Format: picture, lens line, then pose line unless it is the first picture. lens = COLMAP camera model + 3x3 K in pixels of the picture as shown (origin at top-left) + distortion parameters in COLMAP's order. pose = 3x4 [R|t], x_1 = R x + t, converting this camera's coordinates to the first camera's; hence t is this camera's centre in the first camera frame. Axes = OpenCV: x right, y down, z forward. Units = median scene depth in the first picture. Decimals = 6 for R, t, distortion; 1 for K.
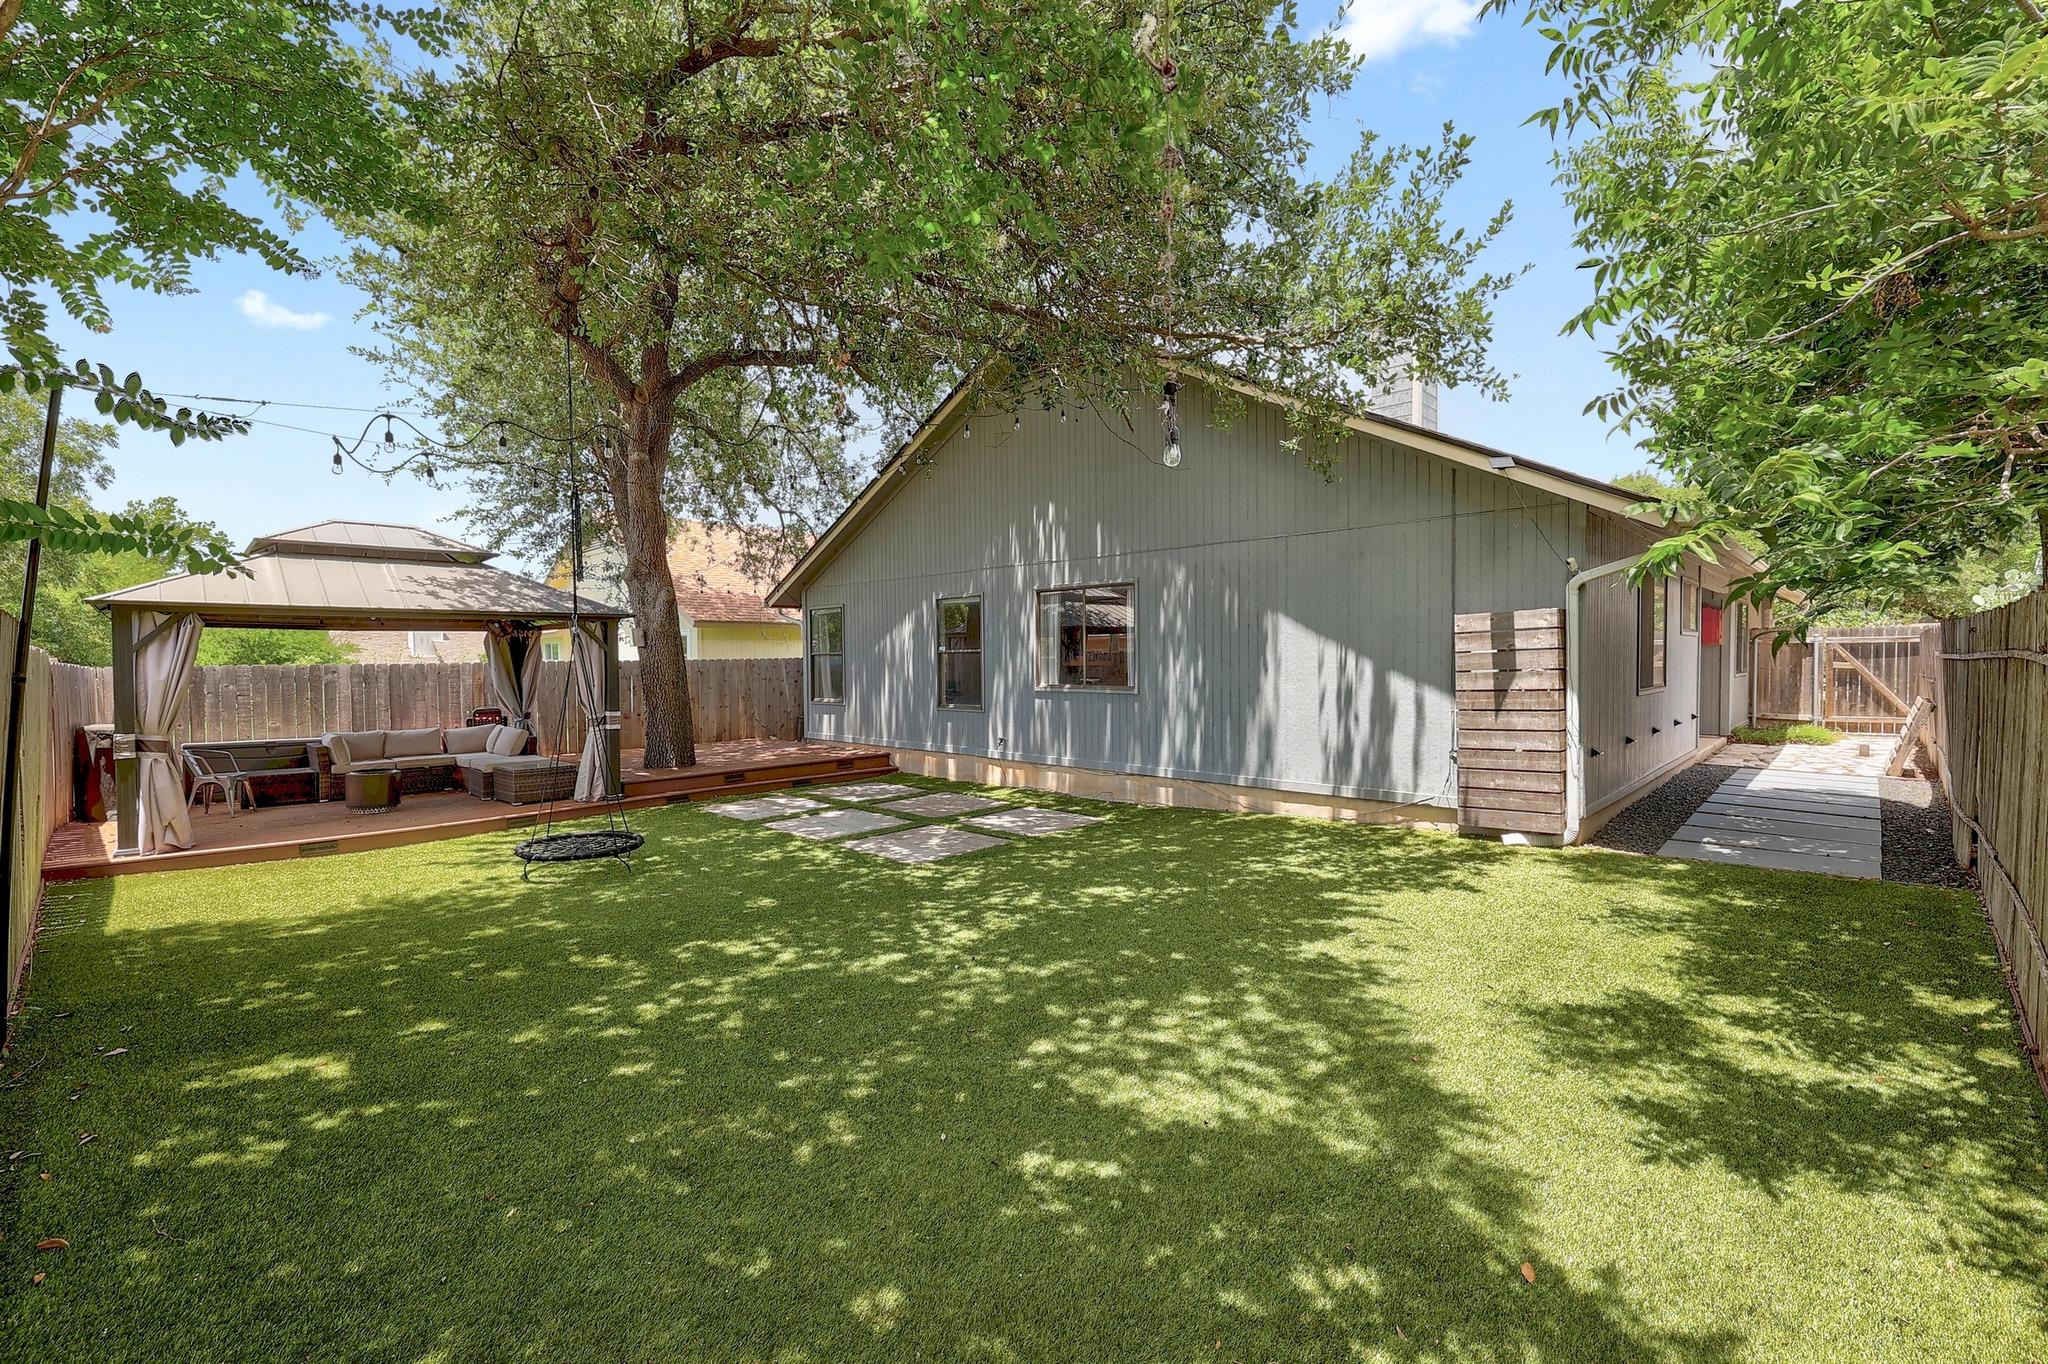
lens RADIAL K [[869.1, 0, 1024.0], [0, 869.1, 682.0], [0, 0, 1]] dist [-0.000064, -0.000121]
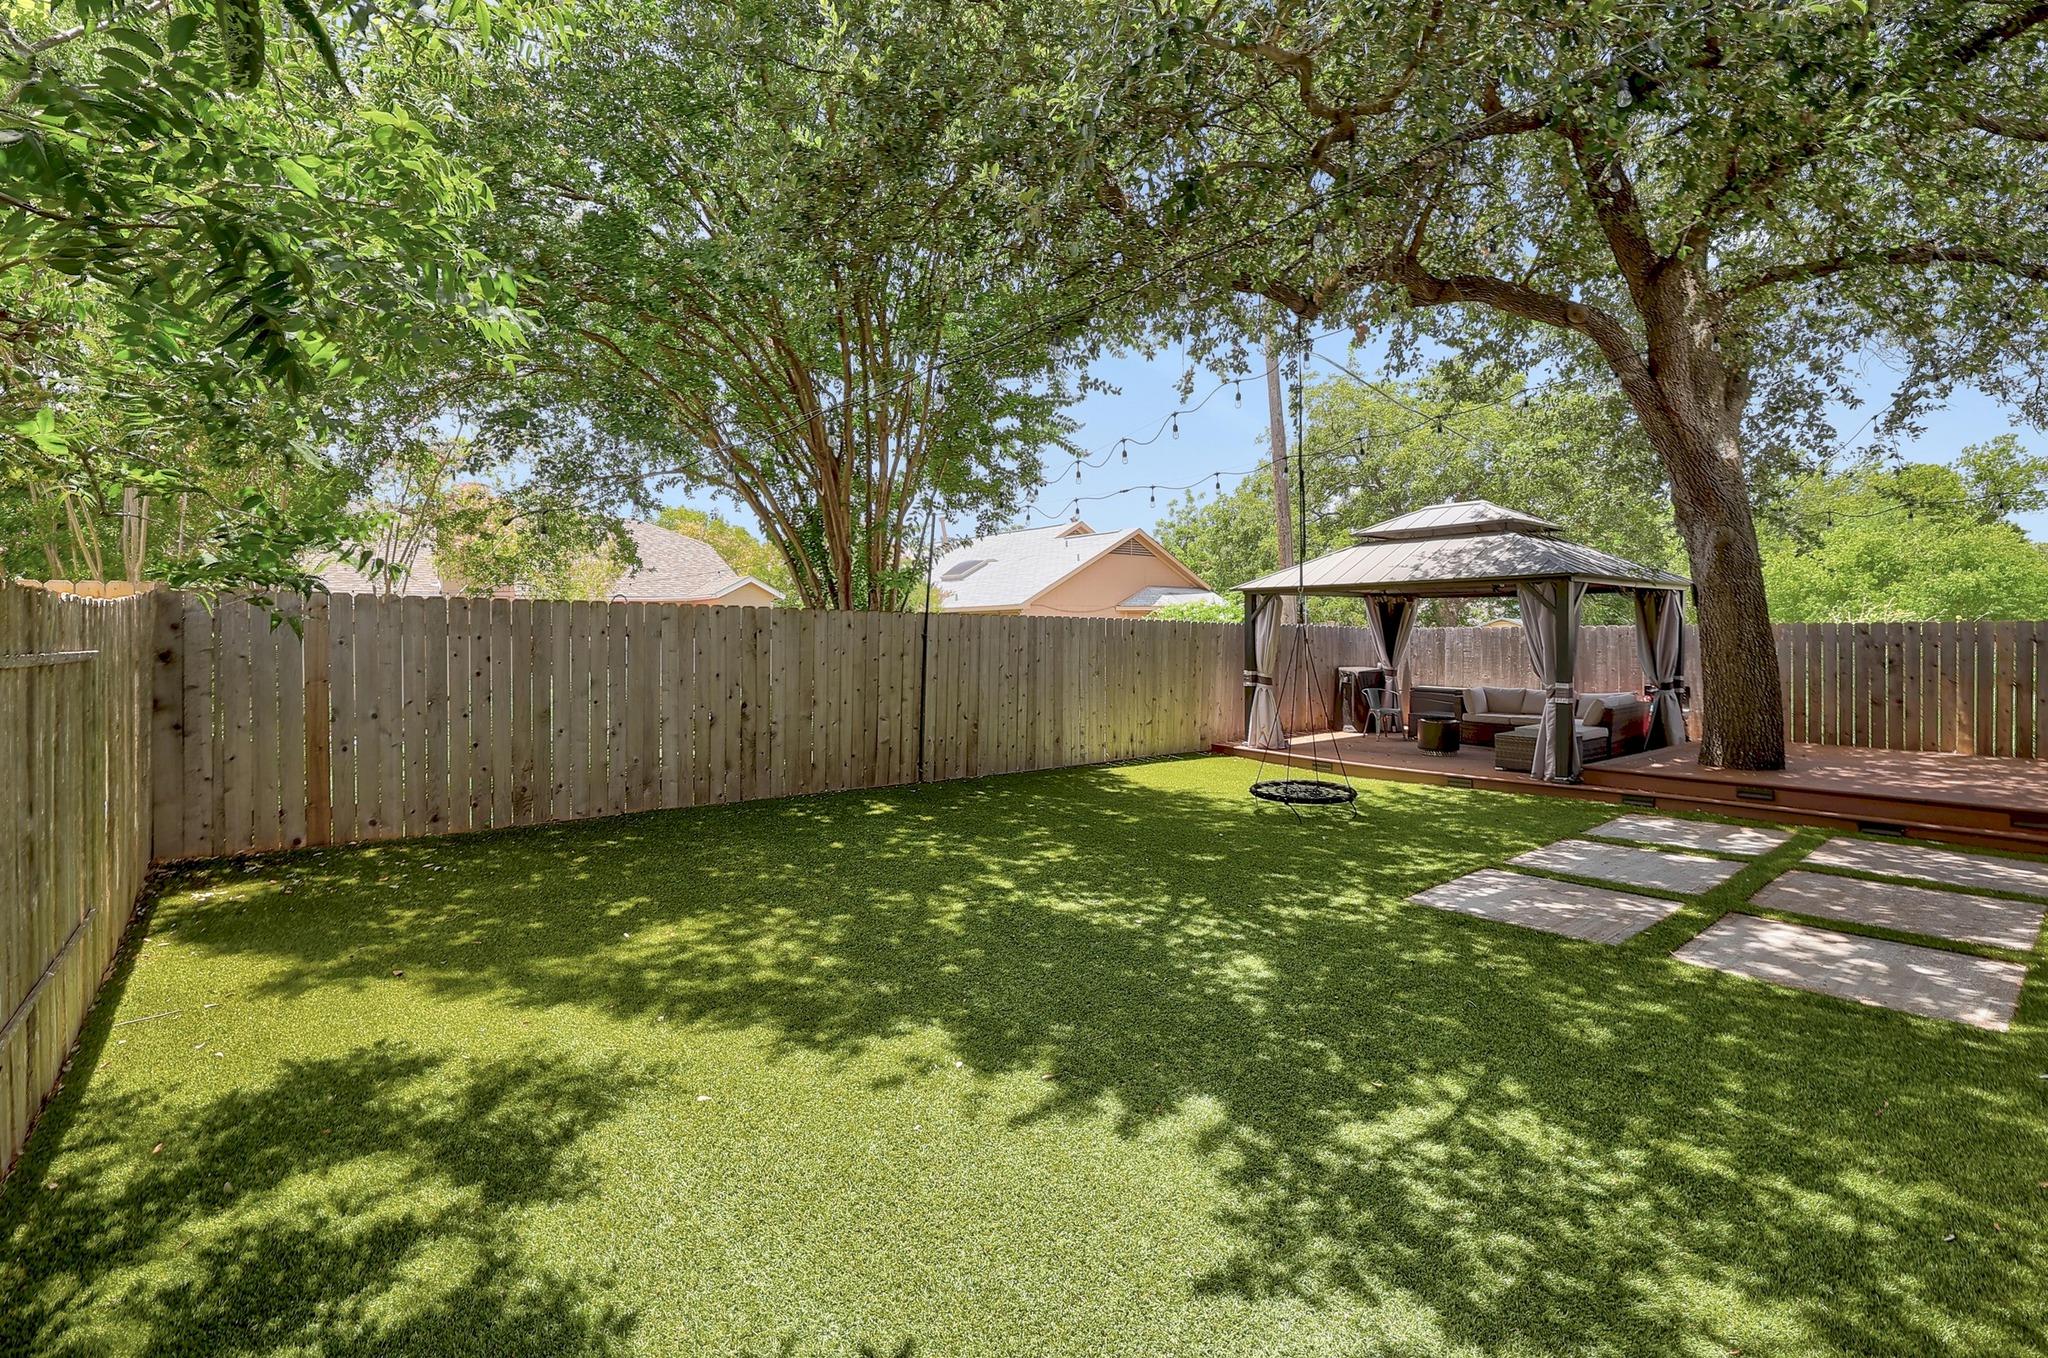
lens RADIAL K [[923.1, 0, 1018.9], [0, 923.1, 675.7], [0, 0, 1]] dist [-0.000821, -0.000307]
pose [[-0.107878, 0.060196, -0.992340, 0.594266], [-0.020109, 0.997829, 0.062715, -0.025000], [0.993961, 0.026720, -0.106433, 0.633289]]
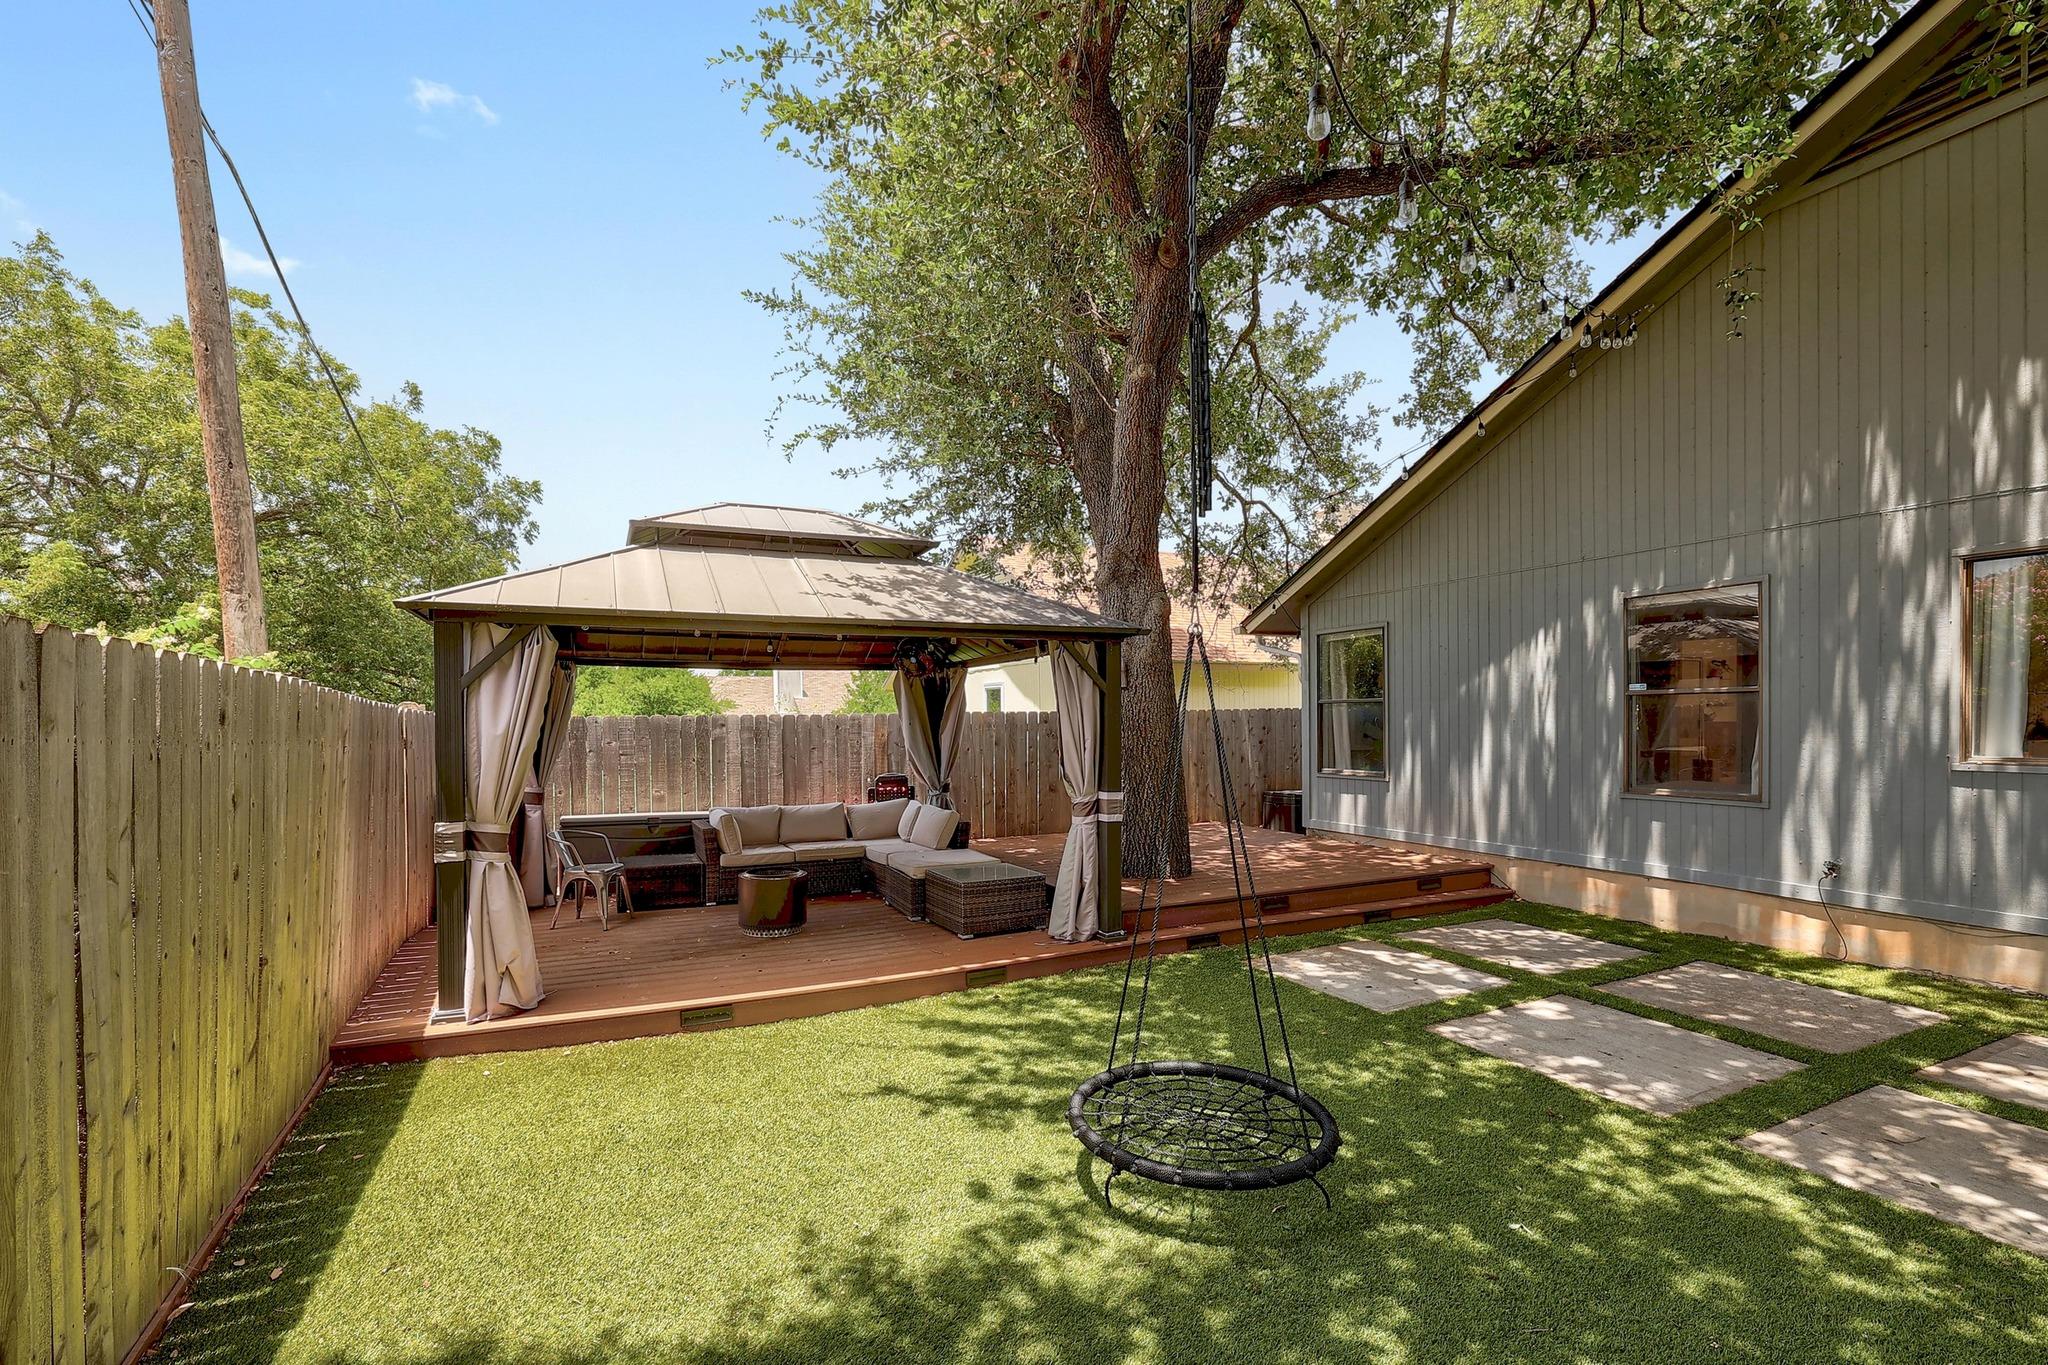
lens RADIAL K [[927.0, 0, 1021.7], [0, 927.0, 725.3], [0, 0, 1]] dist [0.001983, -0.000025]
pose [[0.939703, 0.002551, -0.341982, -0.358863], [-0.008398, 0.999843, -0.015616, -0.001413], [0.341888, 0.017547, 0.939577, 0.433669]]
